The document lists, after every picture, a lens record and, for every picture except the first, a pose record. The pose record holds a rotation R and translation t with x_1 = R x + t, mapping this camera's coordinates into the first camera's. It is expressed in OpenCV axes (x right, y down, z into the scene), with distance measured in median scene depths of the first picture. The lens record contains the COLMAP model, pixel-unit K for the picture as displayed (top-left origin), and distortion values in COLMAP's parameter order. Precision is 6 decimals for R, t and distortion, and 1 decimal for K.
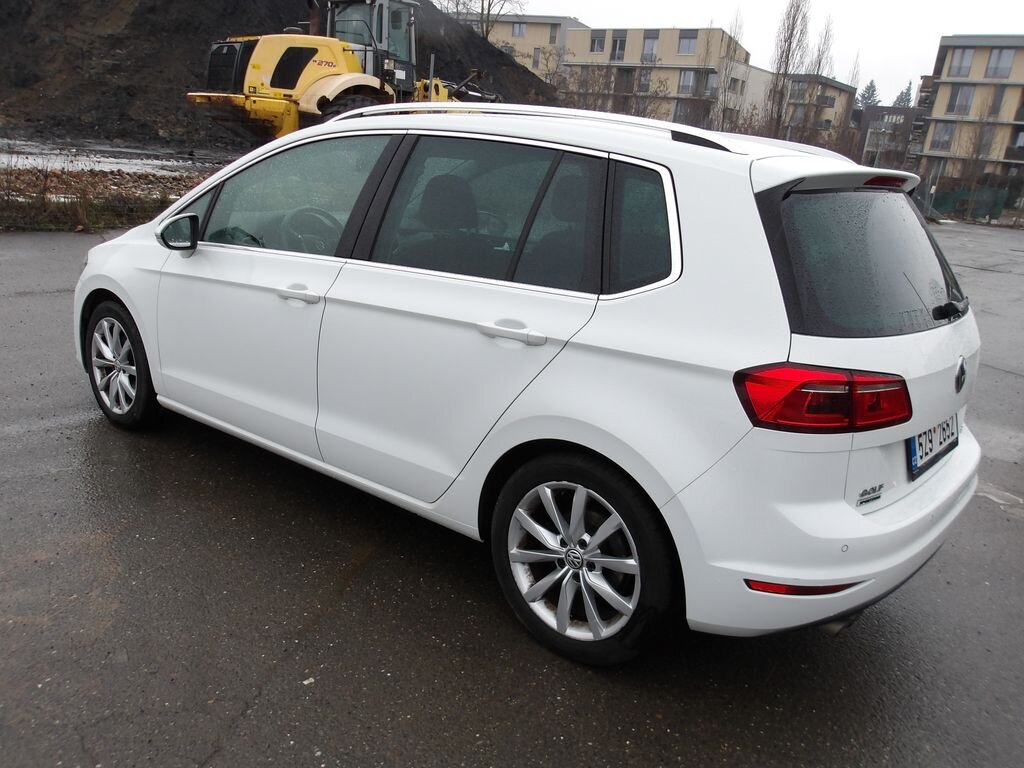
lens RADIAL K [[843.0, 0, 493.5], [0, 843.0, 422.7], [0, 0, 1]] dist [-0.010334, 0.013093]
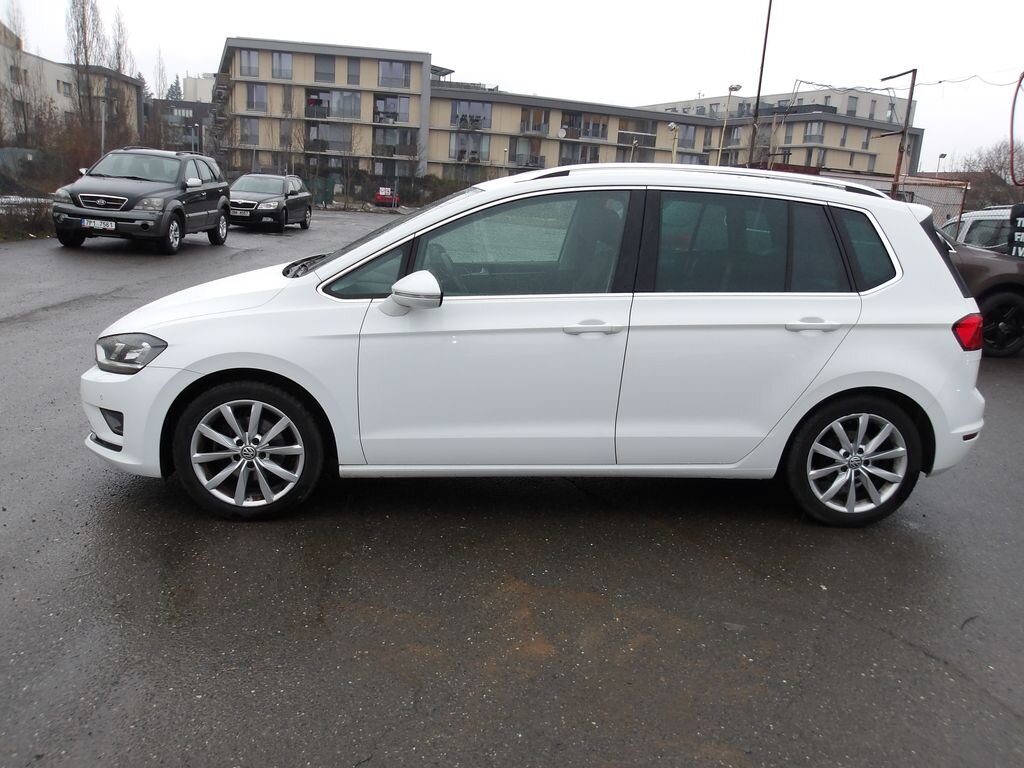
lens RADIAL K [[843.0, 0, 495.1], [0, 843.0, 423.9], [0, 0, 1]] dist [-0.010334, 0.013093]
pose [[0.726264, -0.228438, 0.648350, -1.300544], [0.222897, 0.970467, 0.092249, -0.187393], [-0.650275, 0.077518, 0.755733, 0.238414]]
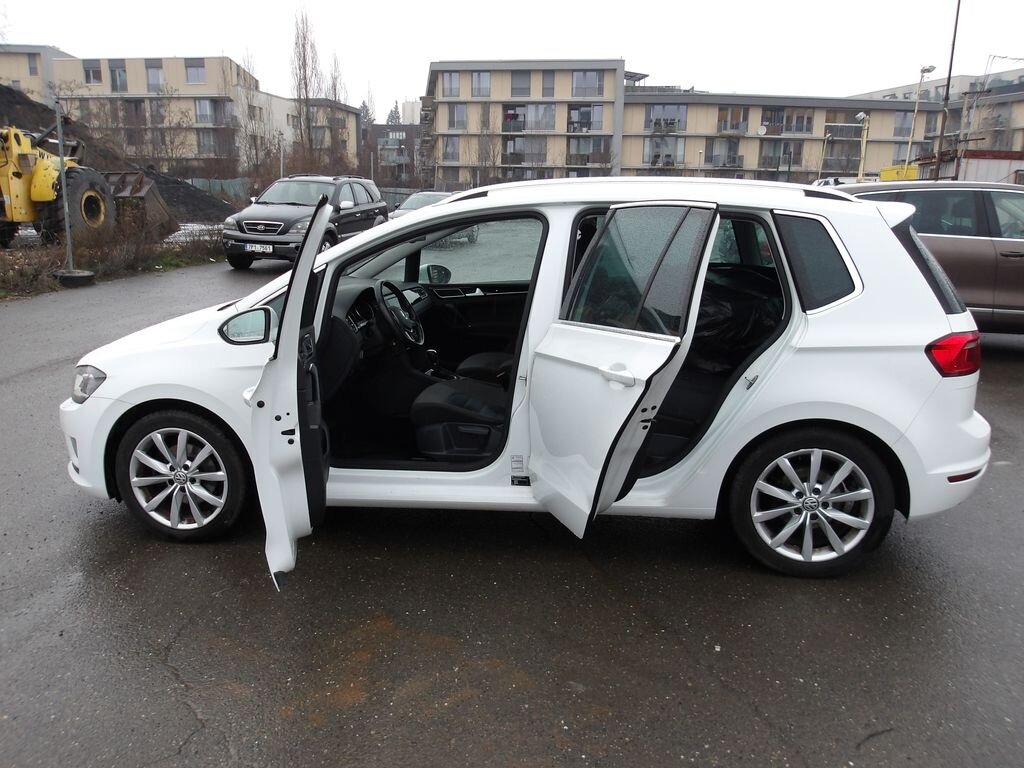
lens RADIAL K [[843.0, 0, 497.3], [0, 843.0, 418.4], [0, 0, 1]] dist [-0.010334, 0.013093]
pose [[0.858695, -0.212893, 0.466175, -0.893644], [0.227419, 0.973459, 0.025654, -0.116877], [-0.459264, 0.083988, 0.884320, 0.014521]]
